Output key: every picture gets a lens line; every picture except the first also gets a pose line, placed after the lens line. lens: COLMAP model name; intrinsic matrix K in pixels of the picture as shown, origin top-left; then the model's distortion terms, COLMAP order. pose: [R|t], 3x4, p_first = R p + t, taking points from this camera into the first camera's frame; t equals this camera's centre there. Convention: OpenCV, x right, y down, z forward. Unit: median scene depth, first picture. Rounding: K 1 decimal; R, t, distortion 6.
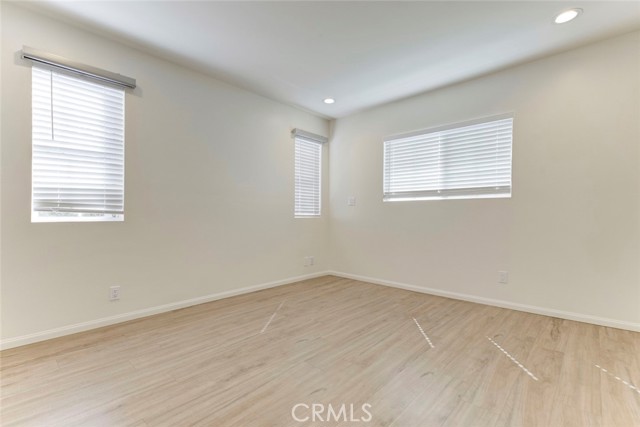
lens RADIAL K [[295.6, 0, 320.1], [0, 295.6, 211.0], [0, 0, 1]] dist [0.028221, -0.000168]
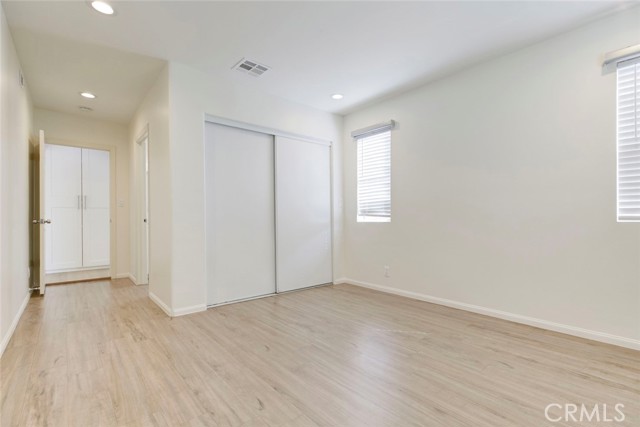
lens RADIAL K [[302.4, 0, 323.4], [0, 302.4, 215.5], [0, 0, 1]] dist [-0.000062, -0.000586]
pose [[-0.127193, -0.009846, -0.991829, 0.824144], [0.013488, 0.999841, -0.011655, 0.015337], [0.991786, -0.014860, -0.127040, 0.896718]]
